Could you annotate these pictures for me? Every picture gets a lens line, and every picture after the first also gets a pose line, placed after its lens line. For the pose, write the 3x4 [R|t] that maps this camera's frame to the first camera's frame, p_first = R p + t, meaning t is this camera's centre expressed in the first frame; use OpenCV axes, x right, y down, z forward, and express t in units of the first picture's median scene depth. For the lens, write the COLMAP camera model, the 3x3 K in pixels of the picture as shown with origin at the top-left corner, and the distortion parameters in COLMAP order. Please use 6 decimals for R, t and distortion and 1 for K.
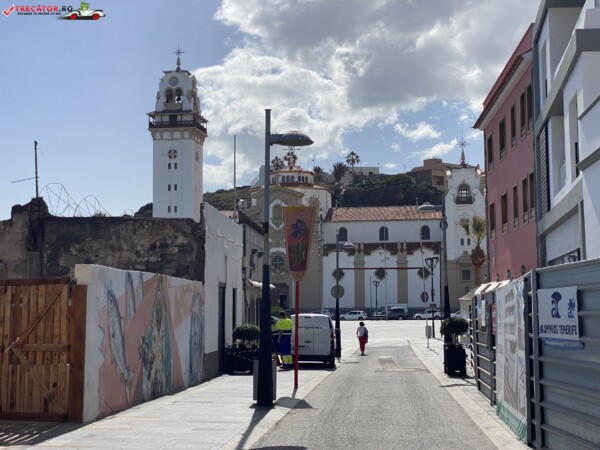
lens RADIAL K [[893.0, 0, 300.5], [0, 893.0, 224.6], [0, 0, 1]] dist [0.038684, 0.000000]
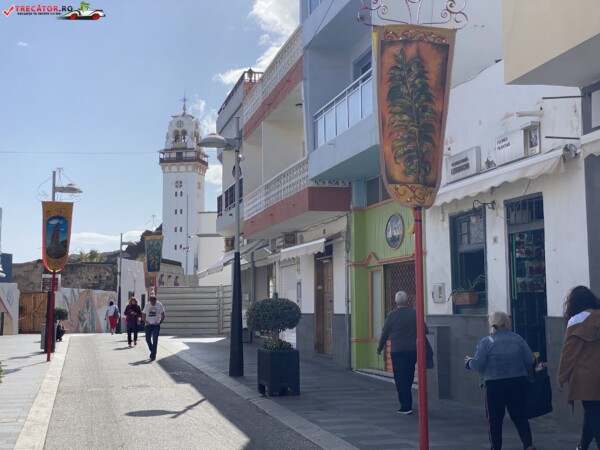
lens RADIAL K [[893.0, 0, 299.4], [0, 893.0, 223.1], [0, 0, 1]] dist [0.038684, 0.000000]
pose [[0.999049, -0.001410, -0.043571, 0.074365], [0.001036, 0.999962, -0.008604, -0.015079], [0.043582, 0.008550, 0.999013, -0.209932]]
